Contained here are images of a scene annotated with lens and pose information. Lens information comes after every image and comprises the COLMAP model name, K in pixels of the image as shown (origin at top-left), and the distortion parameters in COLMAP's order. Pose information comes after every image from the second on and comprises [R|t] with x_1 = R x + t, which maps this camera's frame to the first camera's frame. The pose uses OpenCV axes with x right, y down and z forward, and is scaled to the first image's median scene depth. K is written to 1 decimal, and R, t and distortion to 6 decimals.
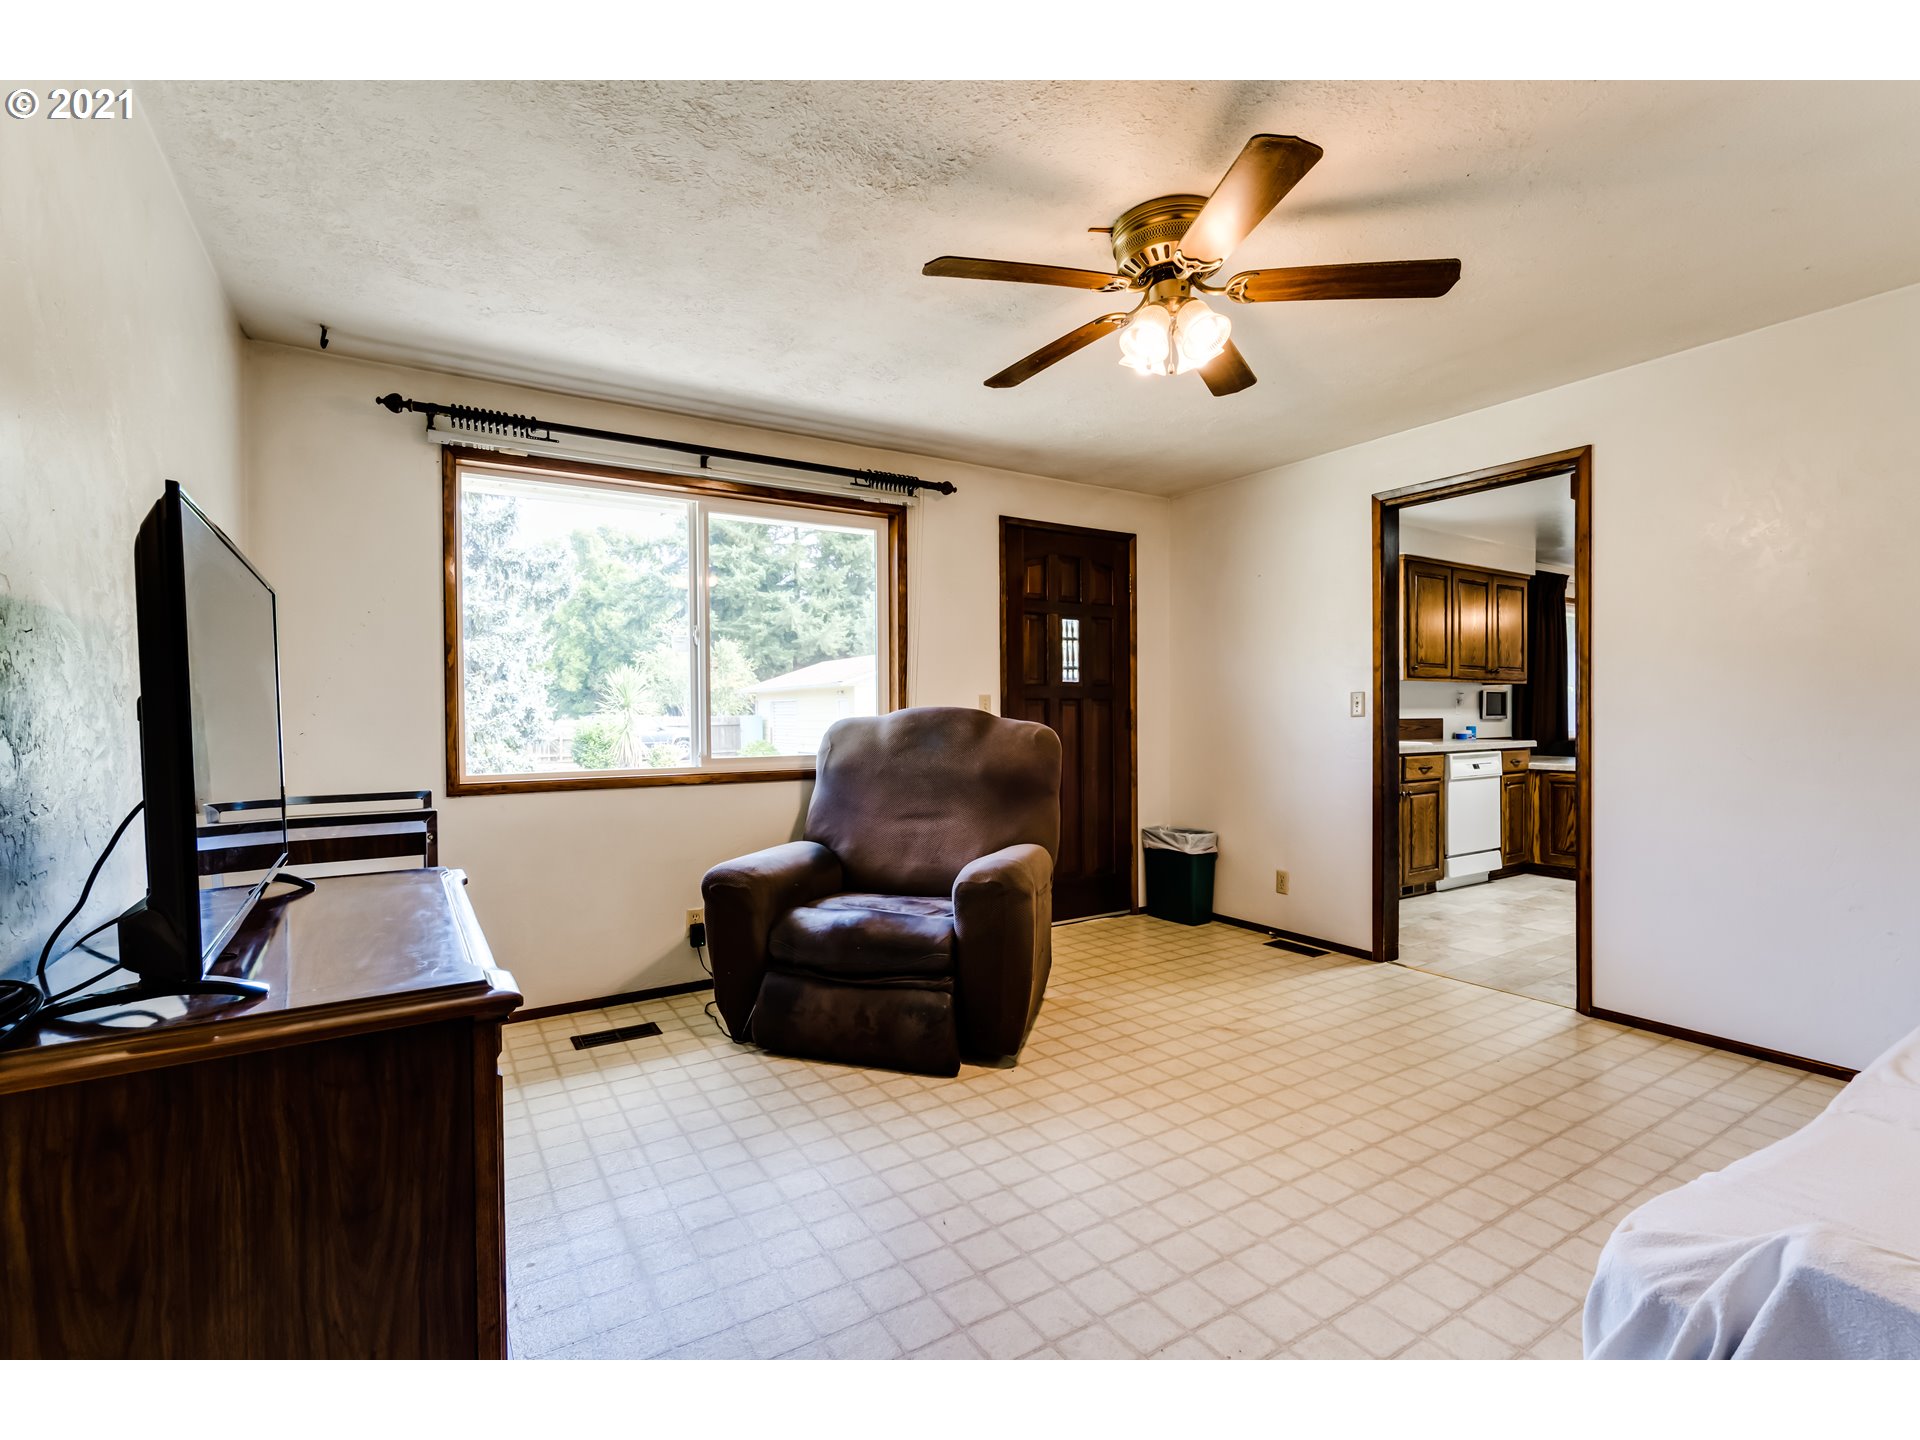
lens RADIAL K [[876.8, 0, 956.7], [0, 876.8, 725.5], [0, 0, 1]] dist [-0.000159, -0.000010]
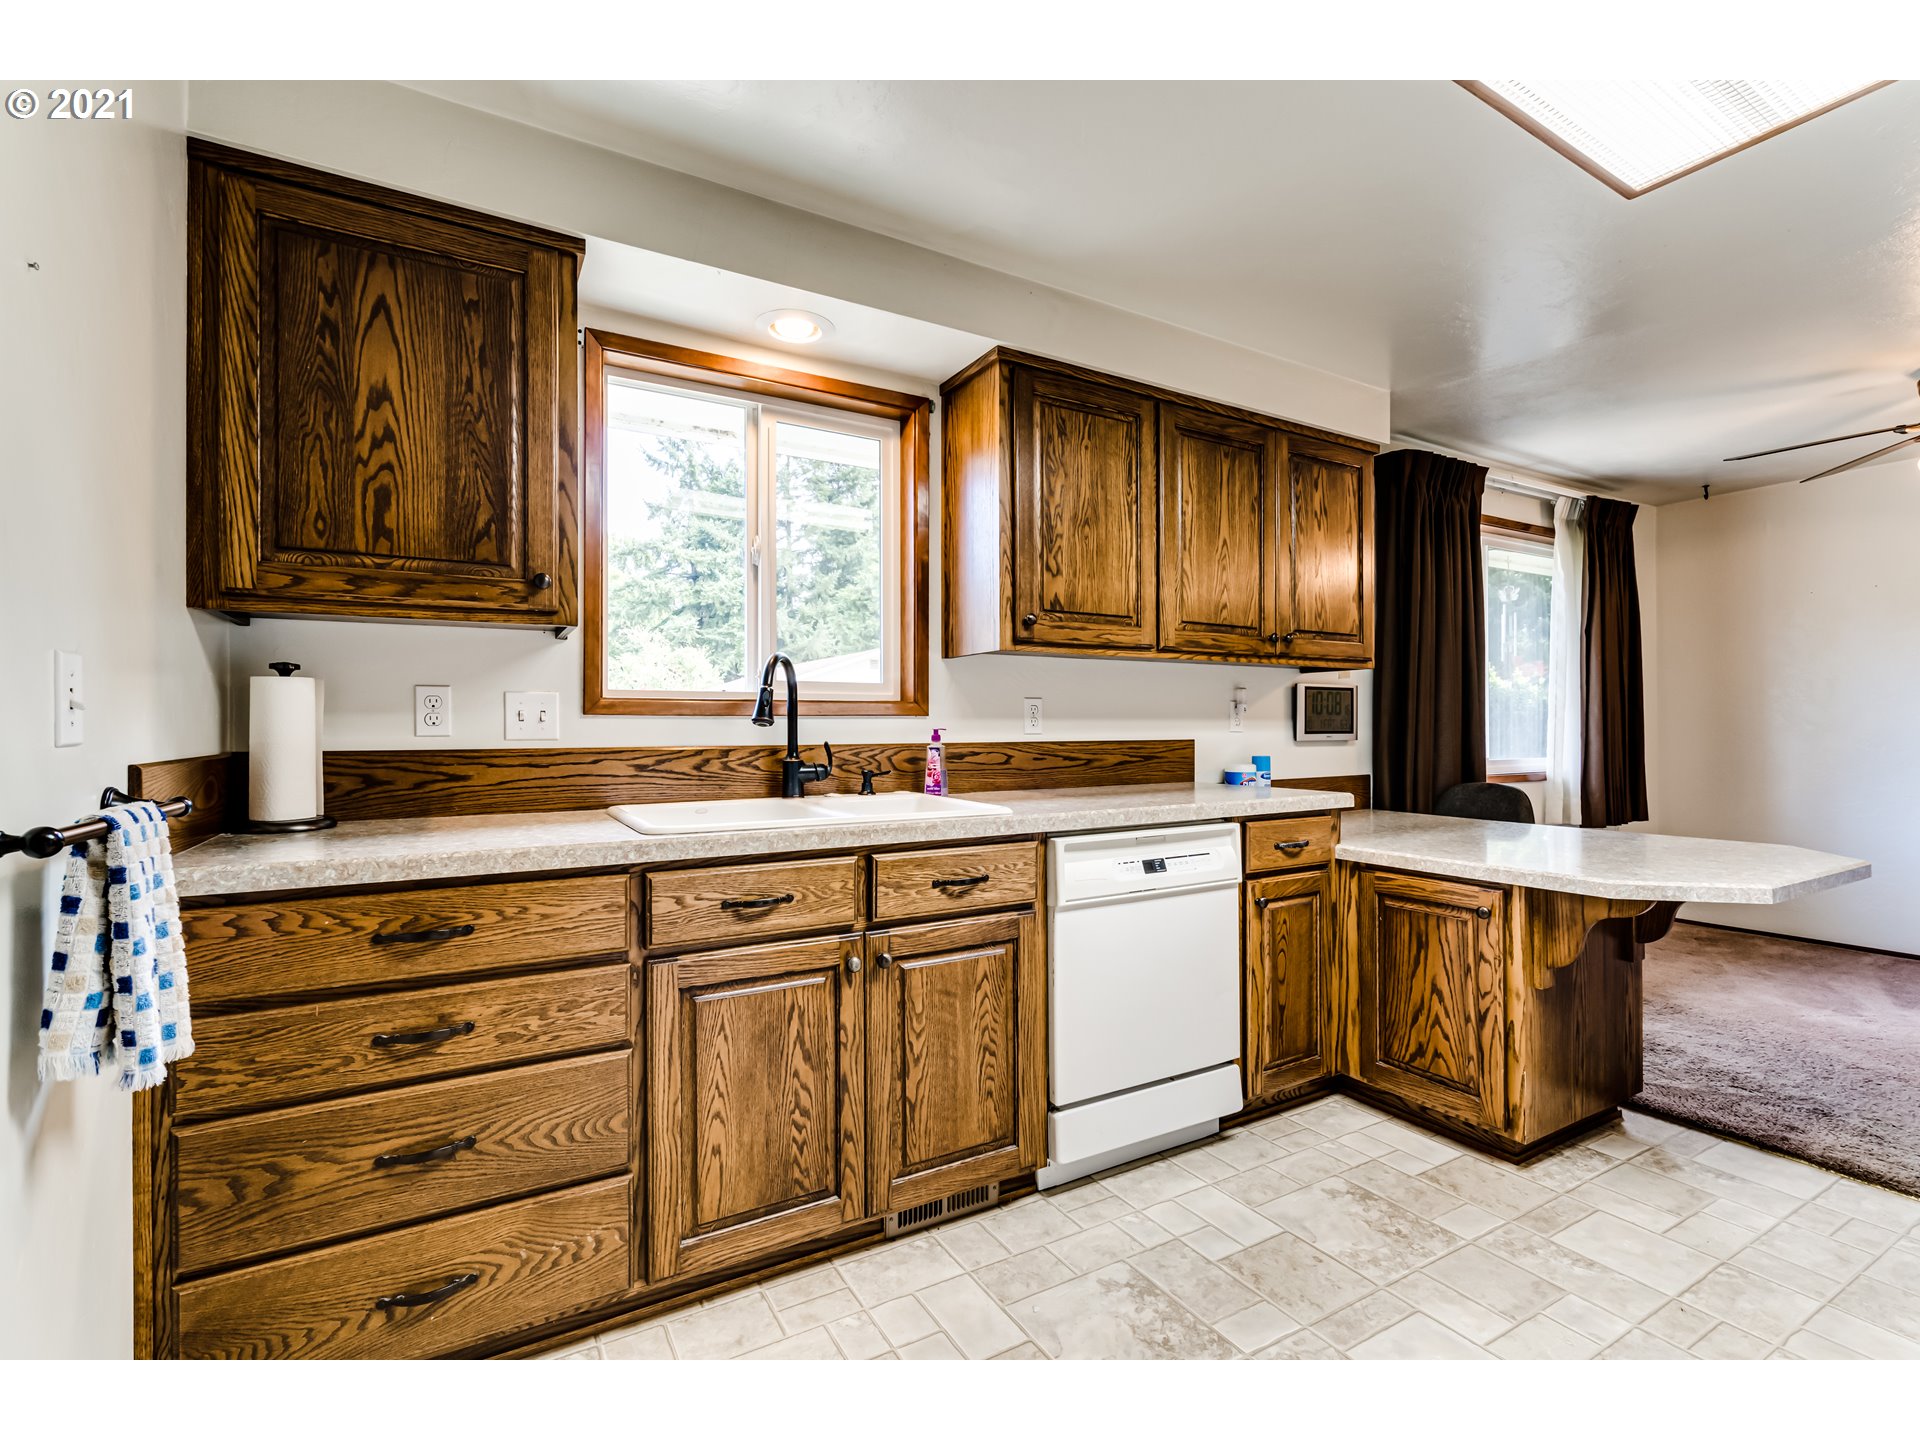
lens RADIAL K [[876.8, 0, 956.7], [0, 876.8, 725.5], [0, 0, 1]] dist [-0.000159, -0.000010]
pose [[0.999232, 0.002634, -0.039084, 0.486143], [-0.003136, 0.999913, -0.012800, -0.010334], [0.039047, 0.012913, 0.999154, 0.563197]]
